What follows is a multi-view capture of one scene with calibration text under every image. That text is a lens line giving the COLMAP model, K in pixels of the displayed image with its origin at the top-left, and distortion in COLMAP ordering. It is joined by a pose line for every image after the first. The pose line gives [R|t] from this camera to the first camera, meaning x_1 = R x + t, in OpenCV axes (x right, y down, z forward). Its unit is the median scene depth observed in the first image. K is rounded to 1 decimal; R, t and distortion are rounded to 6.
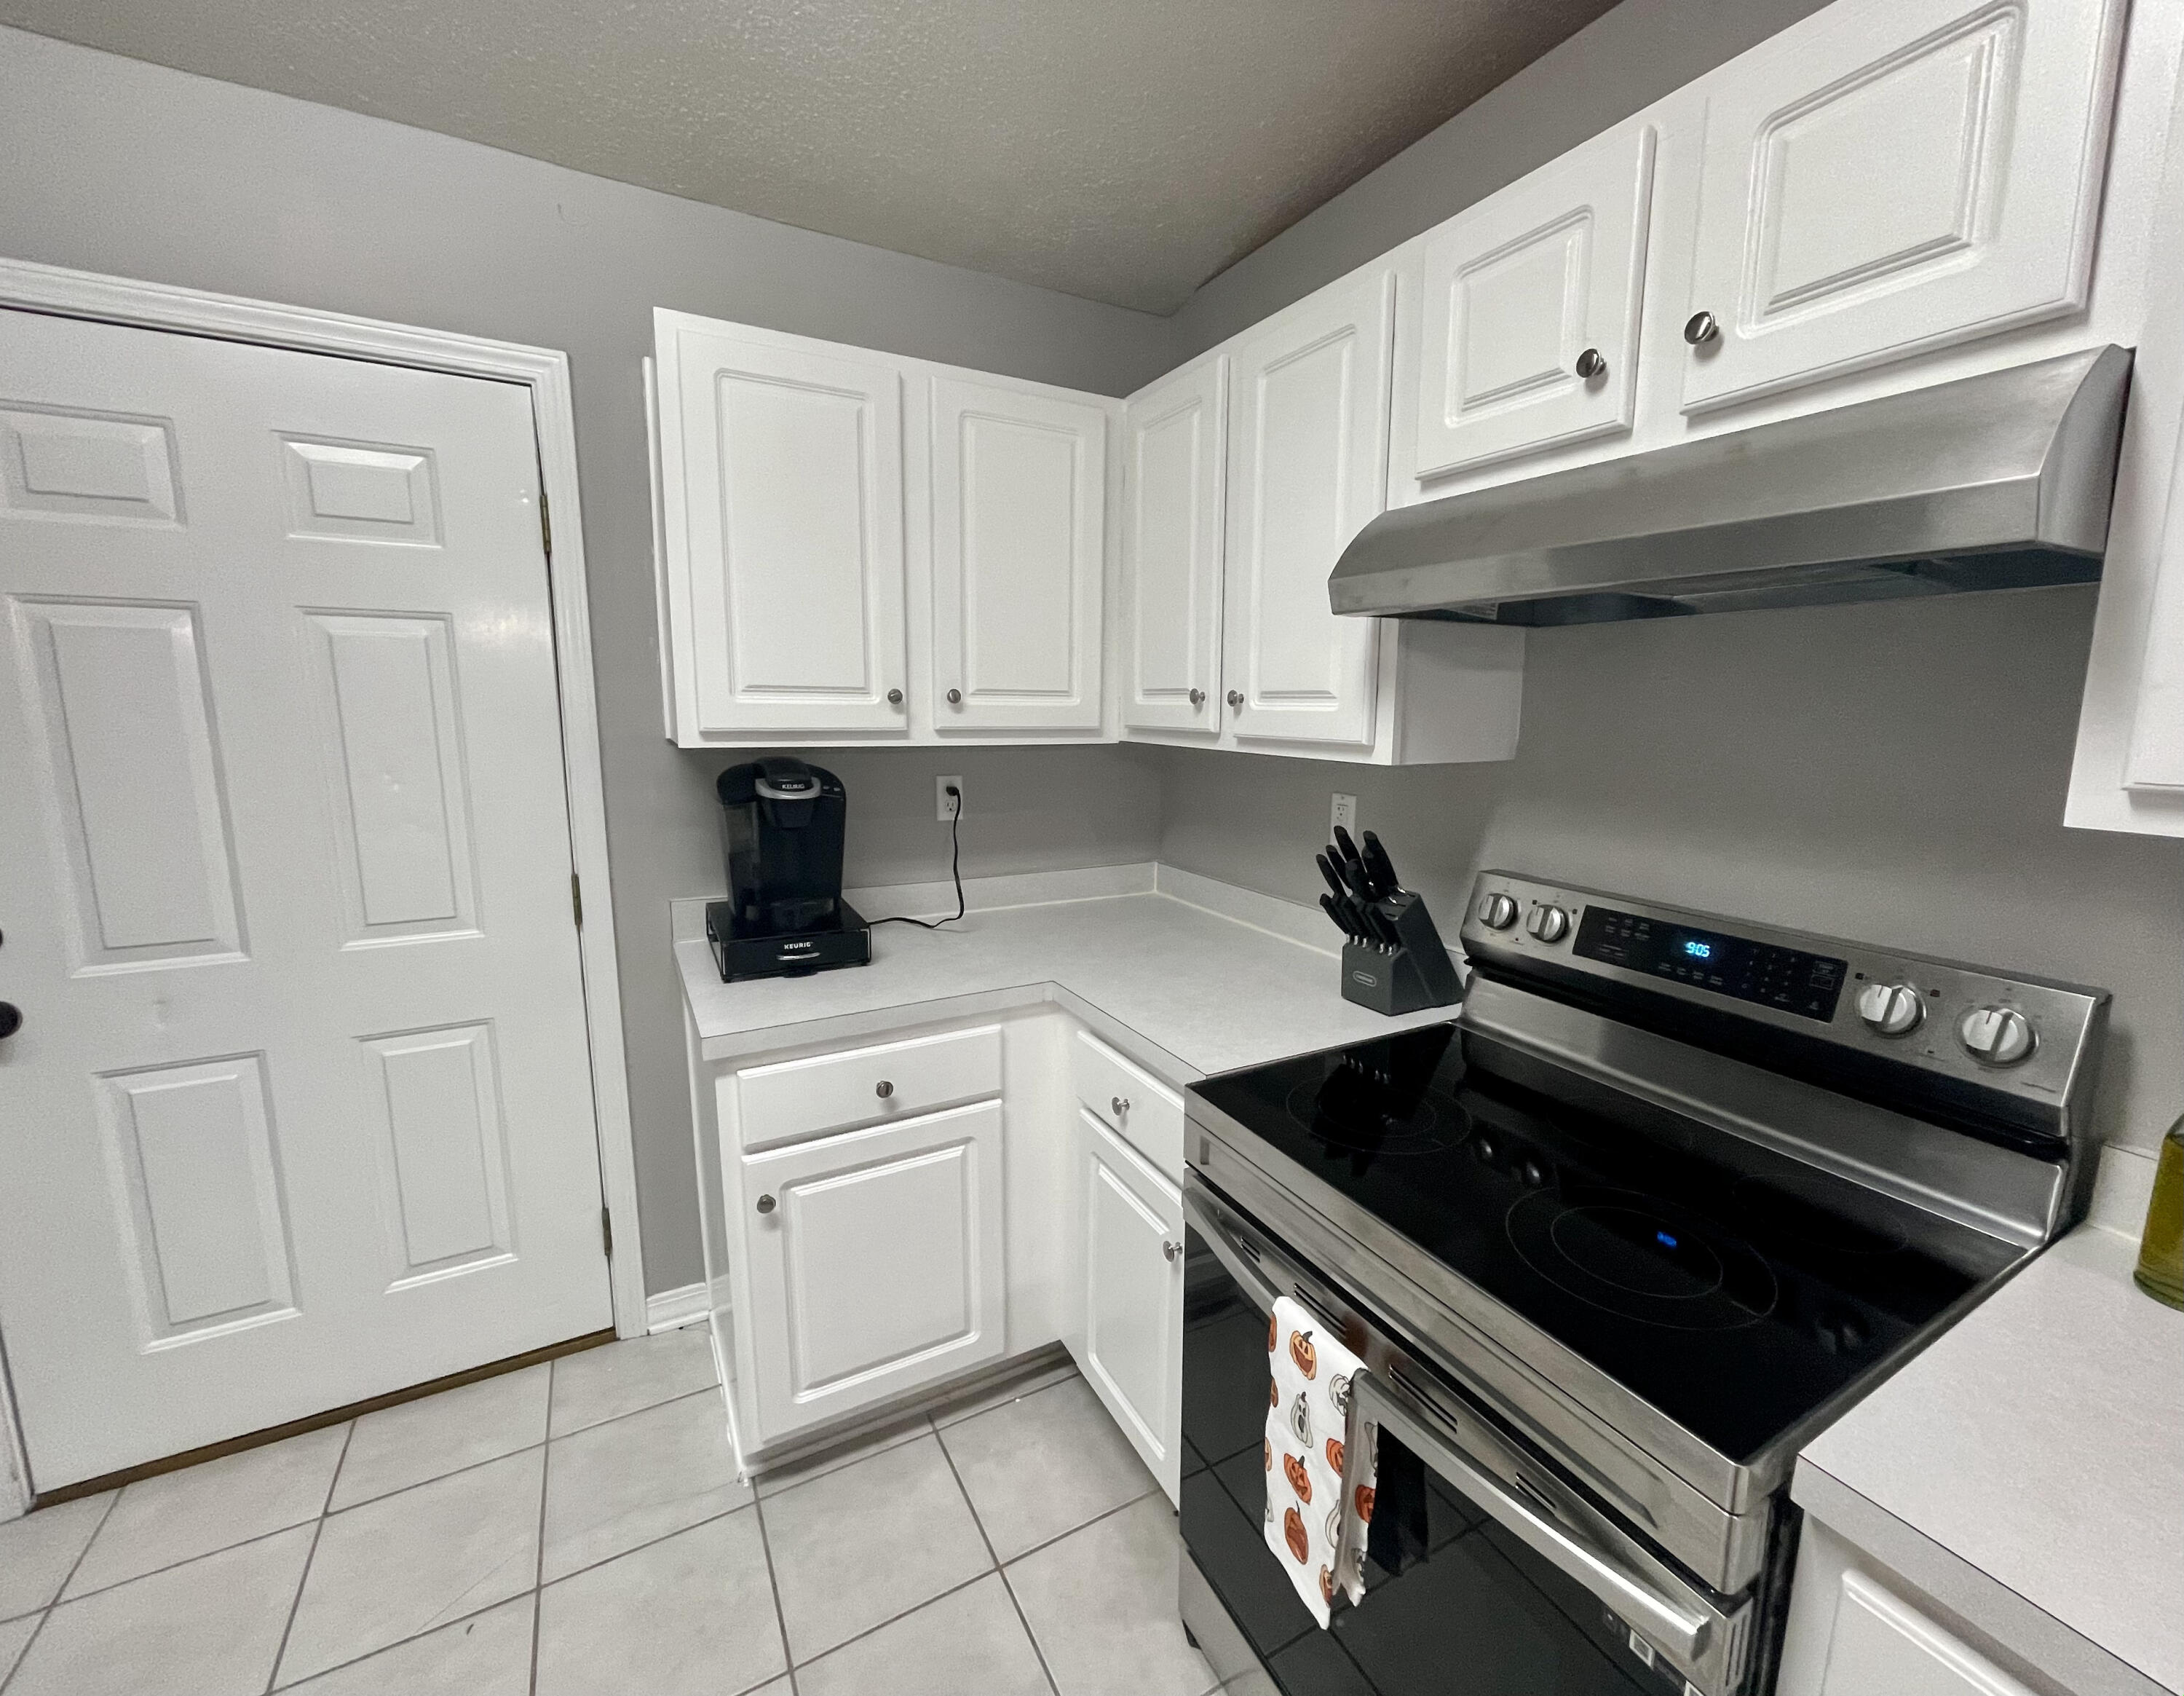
lens RADIAL K [[910.4, 0, 1125.4], [0, 910.4, 842.9], [0, 0, 1]] dist [0.001124, -0.000107]
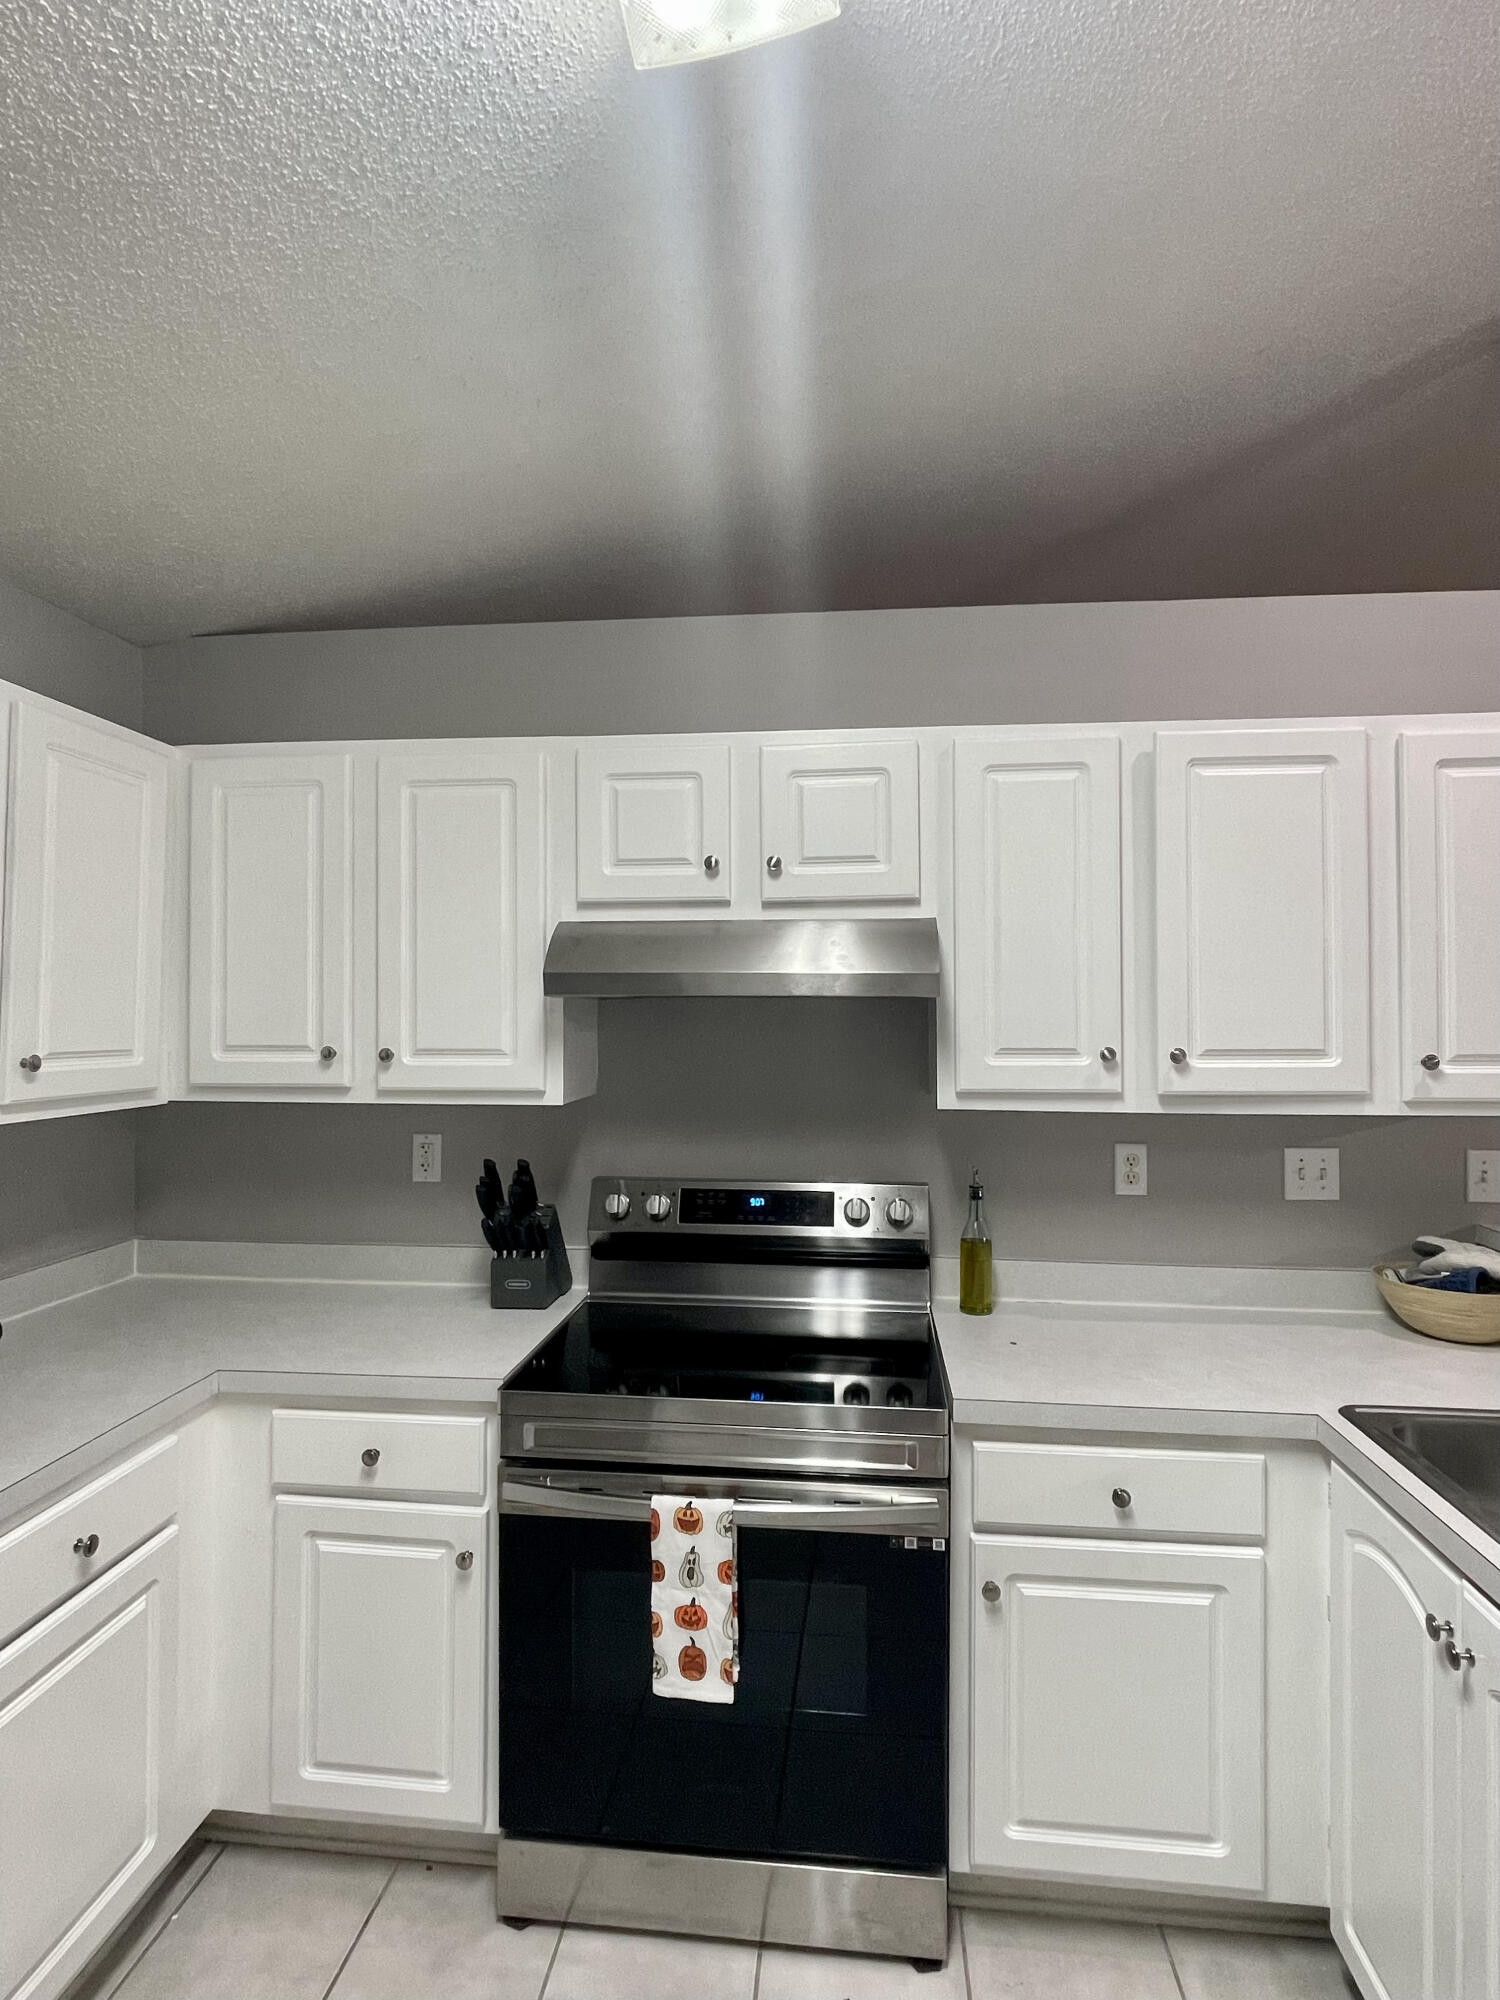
lens RADIAL K [[1064.7, 0, 753.7], [0, 1064.7, 990.8], [0, 0, 1]] dist [-0.001993, 0.000855]
pose [[0.584671, 0.005918, 0.811249, -0.655738], [0.131453, 0.986068, -0.101932, -0.045164], [-0.800550, 0.166238, 0.575748, -0.109964]]
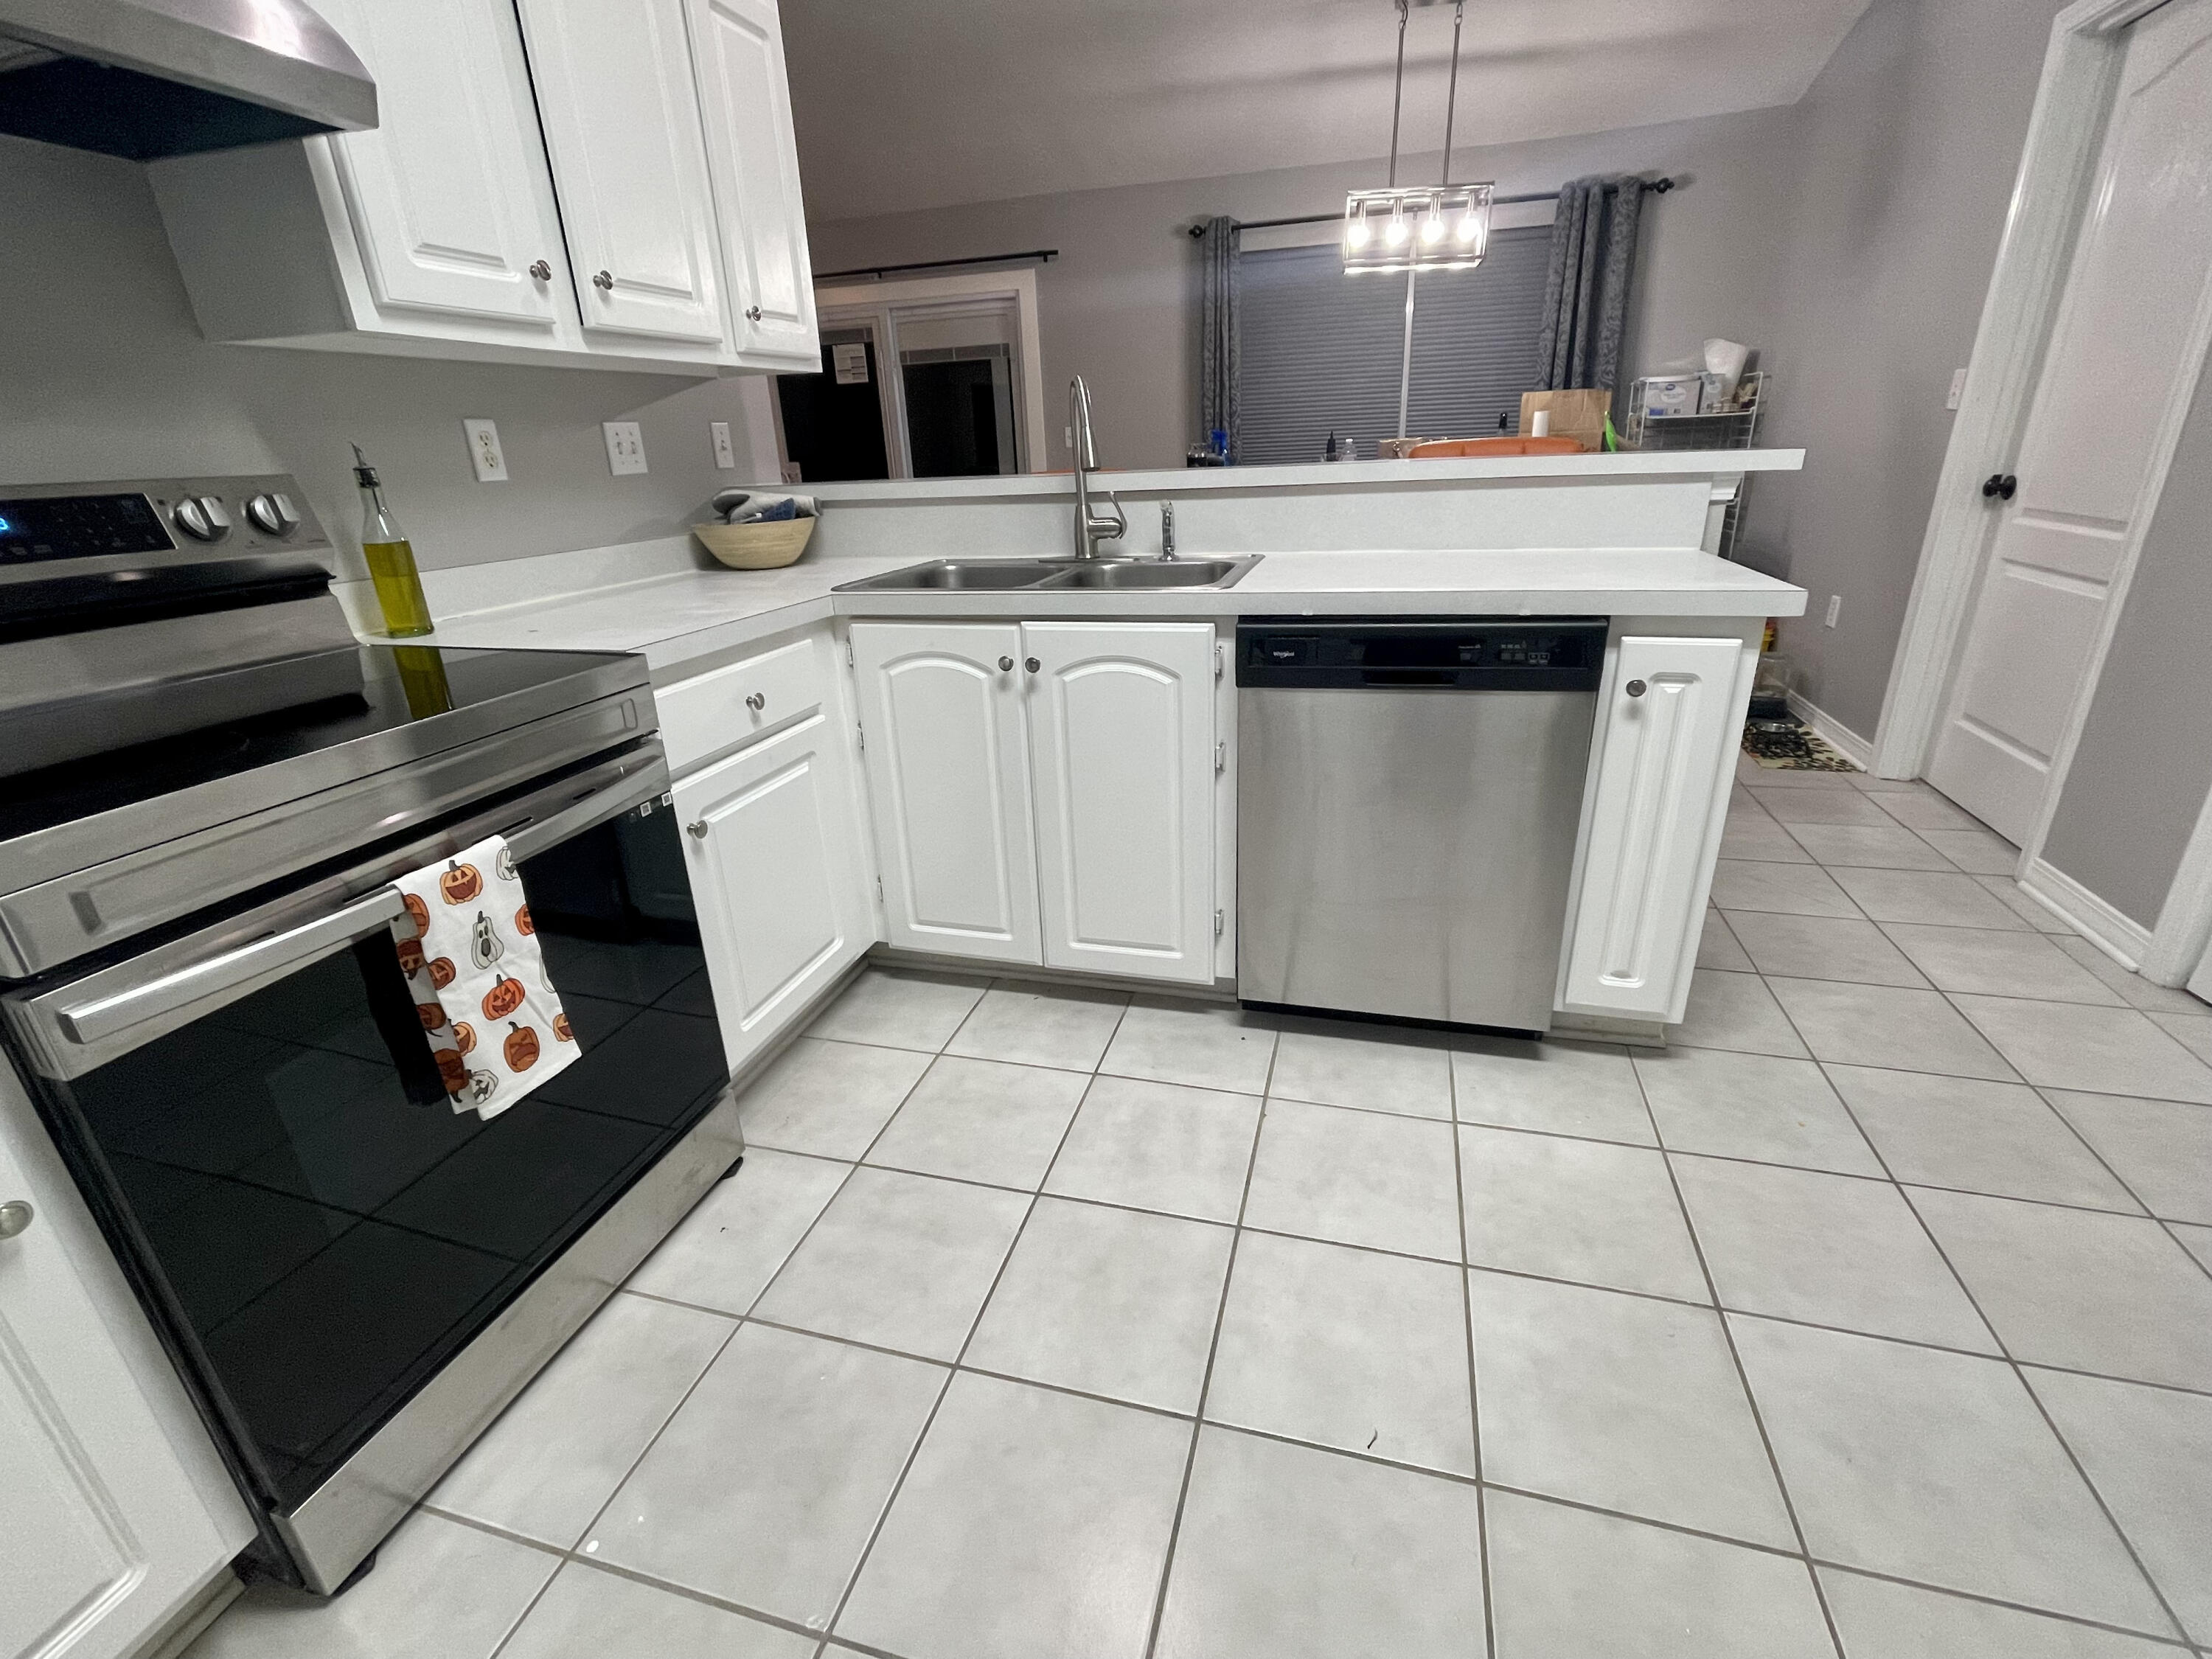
lens RADIAL K [[978.4, 0, 1119.0], [0, 978.4, 827.6], [0, 0, 1]] dist [-0.021570, 0.006473]
pose [[-0.703936, -0.246389, 0.666158, -0.598343], [0.139732, 0.871533, 0.470006, 0.062616], [-0.696383, 0.423938, -0.579075, 0.642610]]
